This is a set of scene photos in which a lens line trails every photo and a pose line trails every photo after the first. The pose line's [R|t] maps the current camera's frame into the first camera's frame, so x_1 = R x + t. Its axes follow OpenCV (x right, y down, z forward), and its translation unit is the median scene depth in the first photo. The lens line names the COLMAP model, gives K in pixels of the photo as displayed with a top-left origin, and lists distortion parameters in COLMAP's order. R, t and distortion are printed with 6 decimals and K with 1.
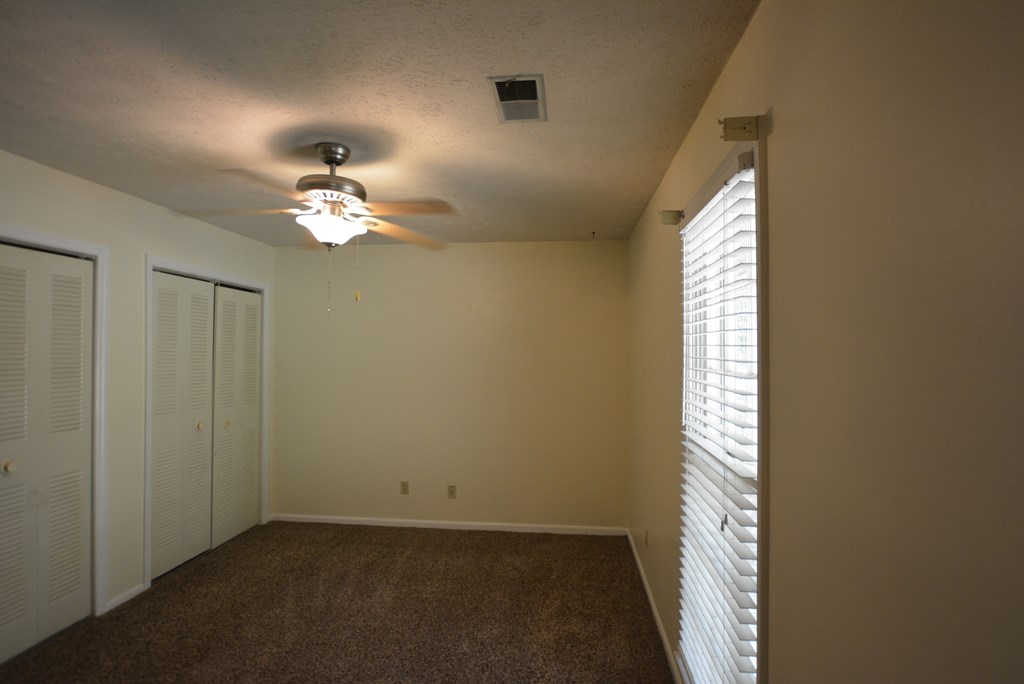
lens RADIAL K [[519.5, 0, 513.1], [0, 519.5, 339.9], [0, 0, 1]] dist [-0.026714, 0.003344]
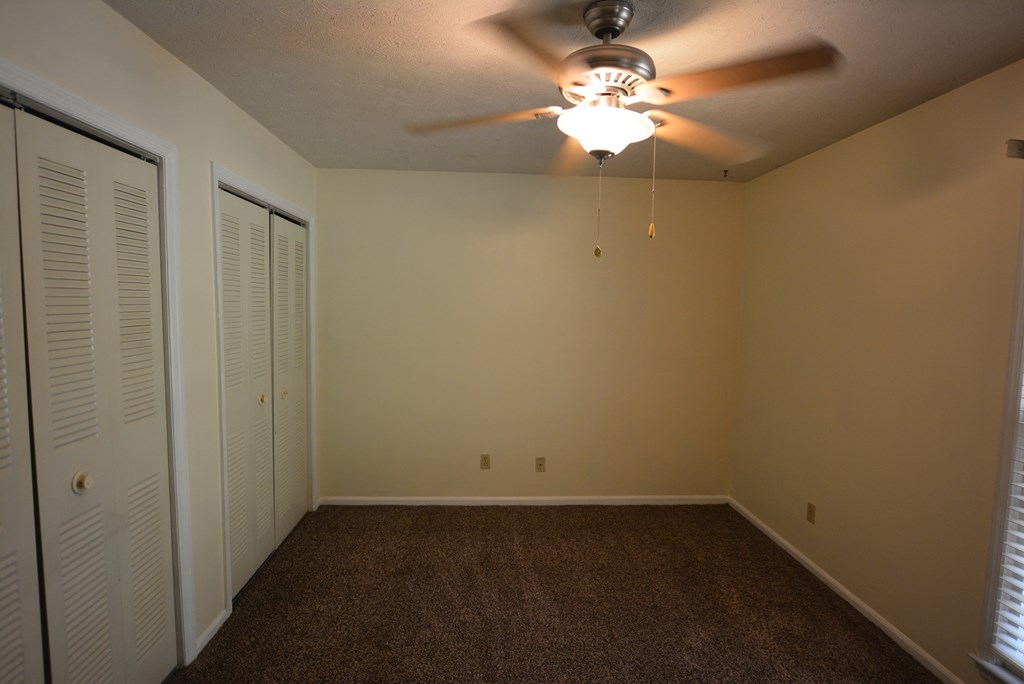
lens RADIAL K [[519.5, 0, 512.0], [0, 519.5, 341.1], [0, 0, 1]] dist [-0.026714, 0.003344]
pose [[0.987734, 0.002580, 0.156126, -0.348478], [-0.017799, 0.995207, 0.096161, 0.001341], [-0.155130, -0.097760, 0.983045, 0.186070]]
